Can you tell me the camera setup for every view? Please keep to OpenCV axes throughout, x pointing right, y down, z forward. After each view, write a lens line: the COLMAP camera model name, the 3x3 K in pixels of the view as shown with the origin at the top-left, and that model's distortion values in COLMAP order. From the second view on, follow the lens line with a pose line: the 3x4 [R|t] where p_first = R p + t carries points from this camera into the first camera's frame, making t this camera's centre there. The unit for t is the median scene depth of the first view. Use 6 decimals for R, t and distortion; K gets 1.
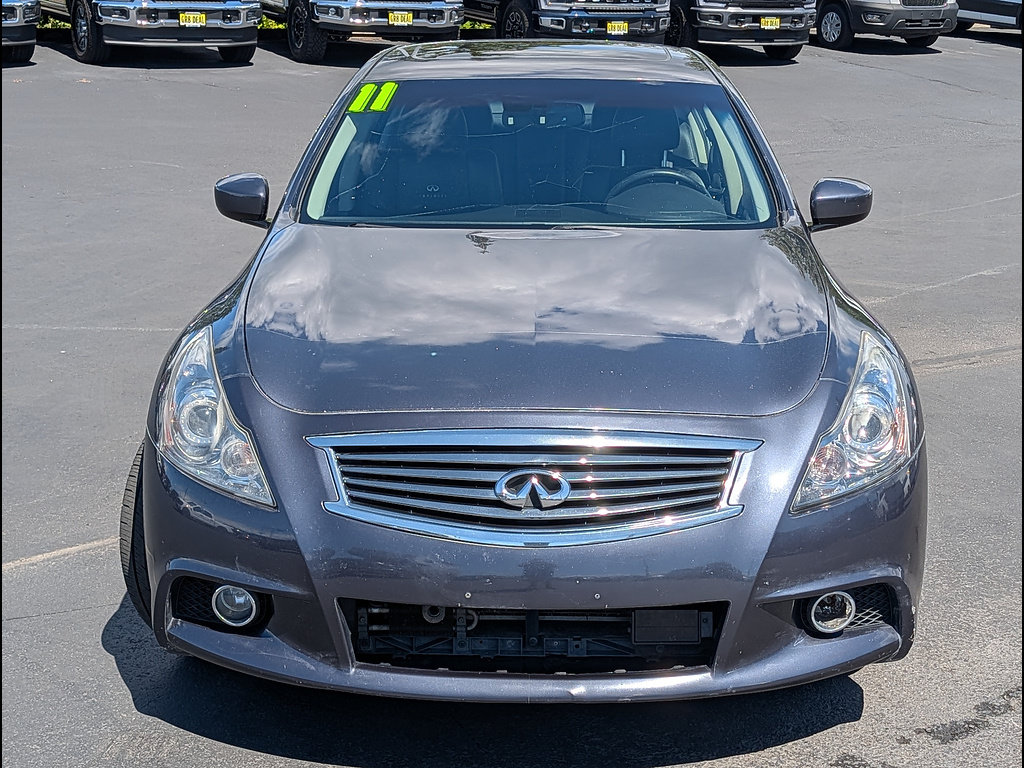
lens RADIAL K [[1574.8, 0, 512.0], [0, 1574.8, 384.0], [0, 0, 1]] dist [0.186120, -0.788517]
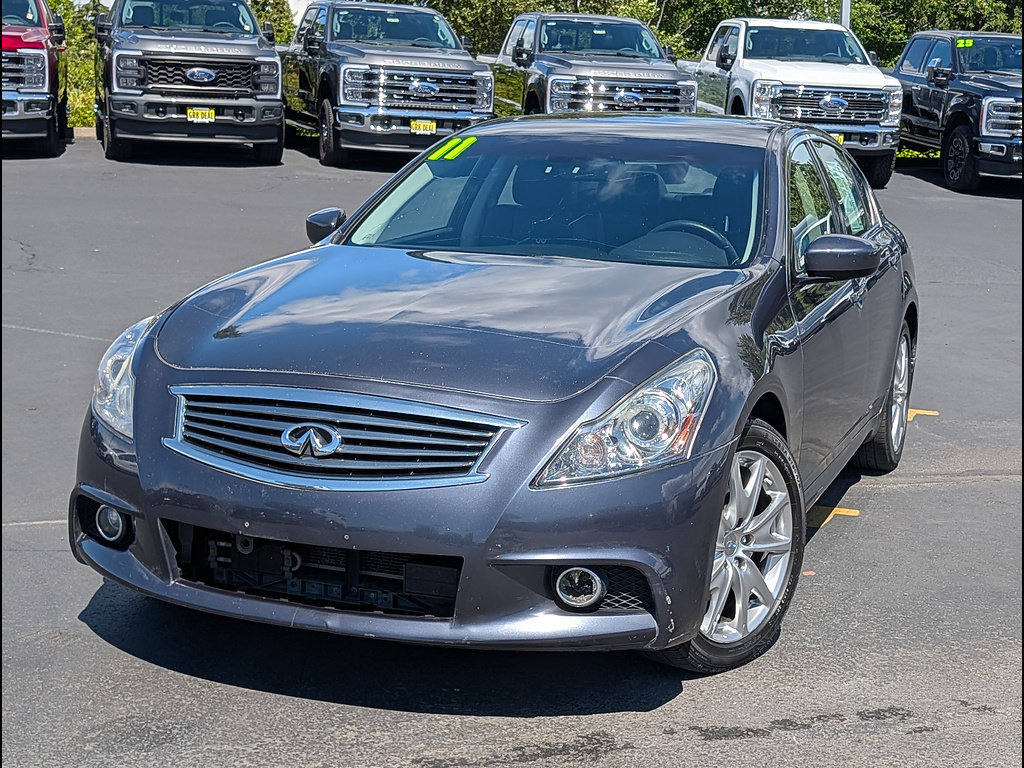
lens RADIAL K [[1574.8, 0, 512.0], [0, 1574.8, 384.0], [0, 0, 1]] dist [0.186120, -0.788517]
pose [[0.938063, 0.080271, -0.337037, 0.481991], [-0.109027, 0.991762, -0.067245, 0.079006], [0.328863, 0.099826, 0.939087, -0.035902]]
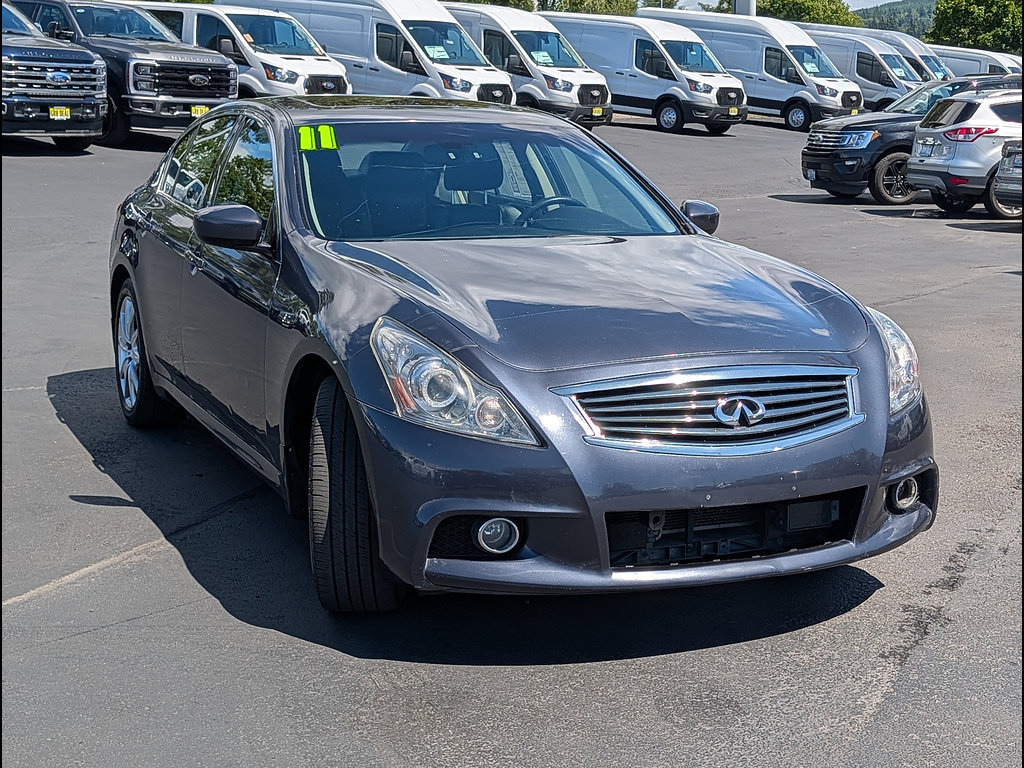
lens RADIAL K [[1598.4, 0, 513.4], [0, 1598.4, 329.0], [0, 0, 1]] dist [0.055429, -0.001122]
pose [[0.901562, -0.051546, 0.429568, -0.639582], [0.092631, 0.992851, -0.075272, 0.072857], [-0.422617, 0.107653, 0.899892, -0.096280]]
